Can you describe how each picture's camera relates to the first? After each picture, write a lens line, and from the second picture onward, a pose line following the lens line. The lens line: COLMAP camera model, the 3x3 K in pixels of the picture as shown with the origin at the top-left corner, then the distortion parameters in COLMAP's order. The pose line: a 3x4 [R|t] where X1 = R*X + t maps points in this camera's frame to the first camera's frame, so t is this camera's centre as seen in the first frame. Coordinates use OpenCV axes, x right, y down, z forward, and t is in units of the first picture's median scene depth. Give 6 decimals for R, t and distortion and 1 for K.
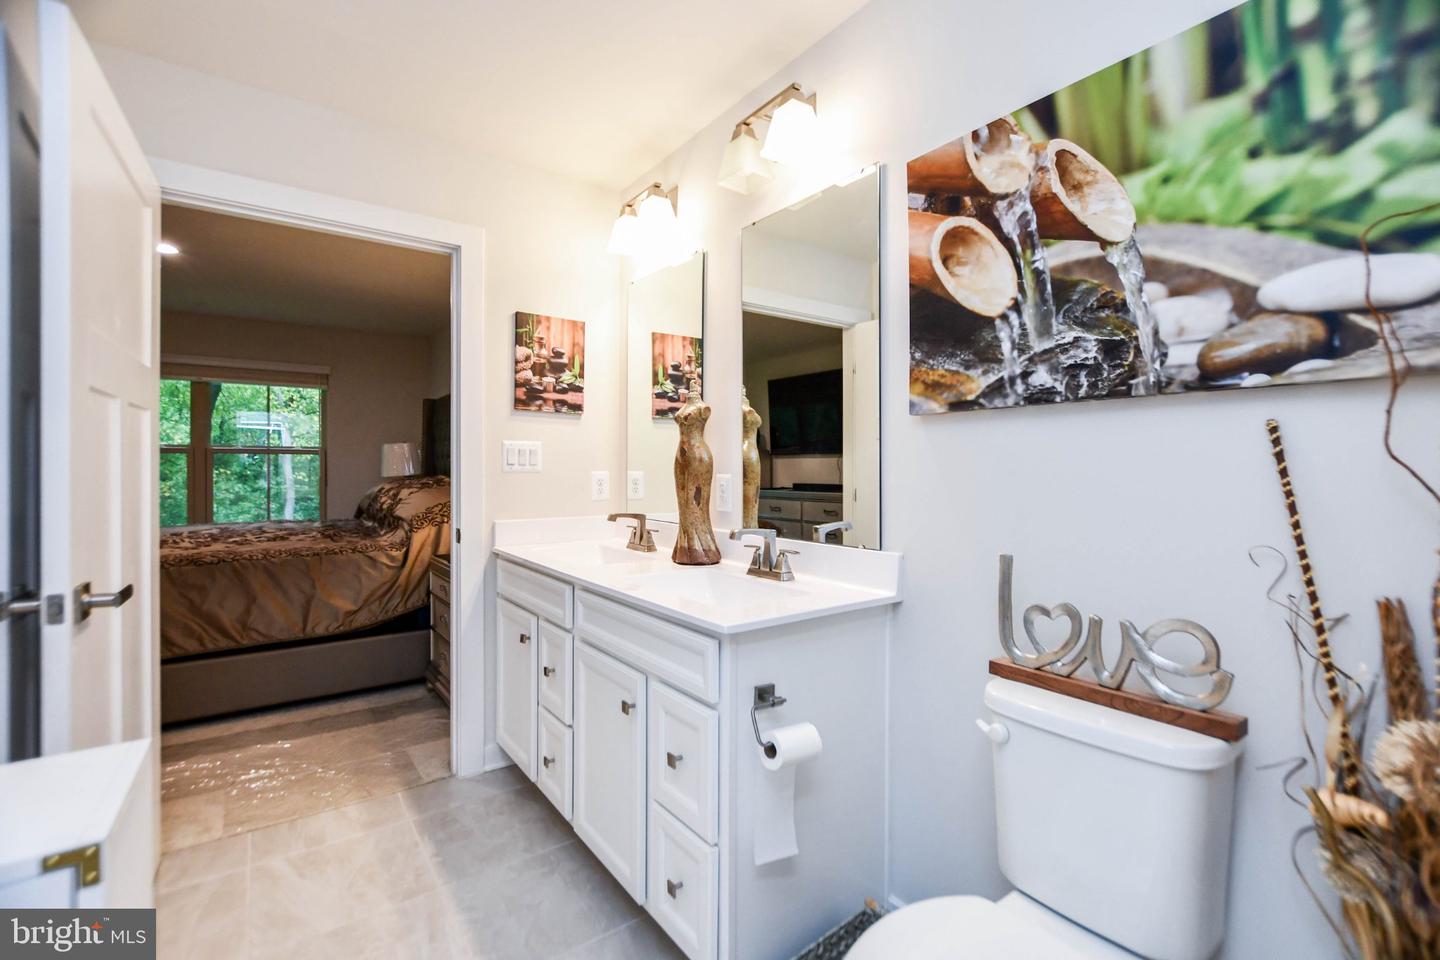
lens RADIAL K [[656.8, 0, 722.4], [0, 656.8, 467.7], [0, 0, 1]] dist [-0.000910, -0.000216]
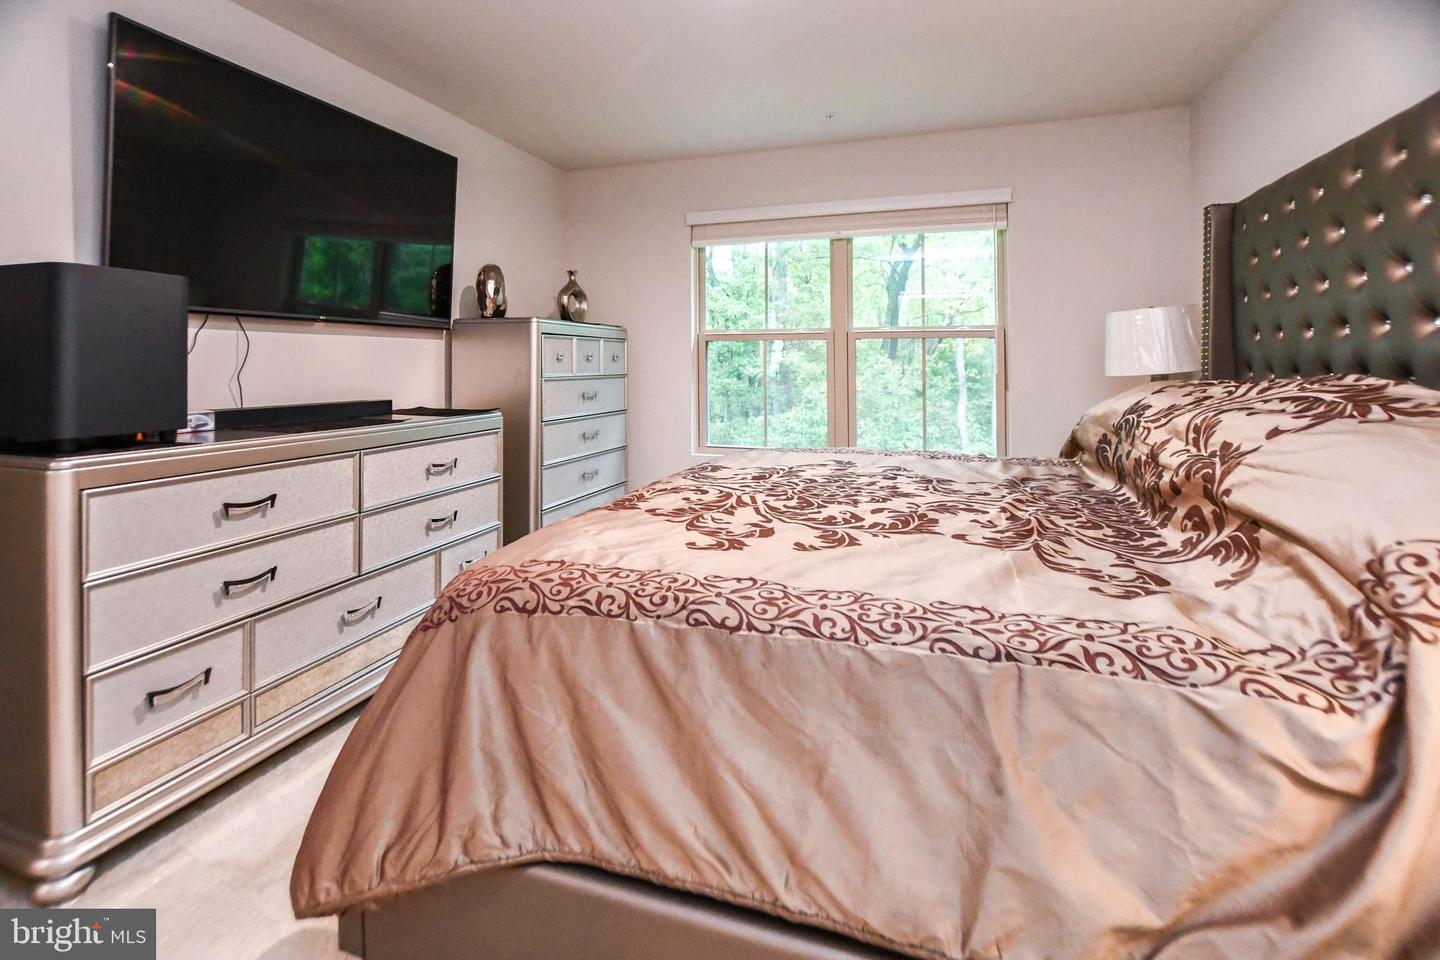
lens RADIAL K [[656.8, 0, 718.5], [0, 656.8, 358.2], [0, 0, 1]] dist [-0.000910, -0.000216]
pose [[0.587954, -0.007518, -0.808860, -0.395863], [0.000266, 0.999959, -0.009100, 0.006544], [0.808894, 0.005135, 0.587932, 0.629702]]
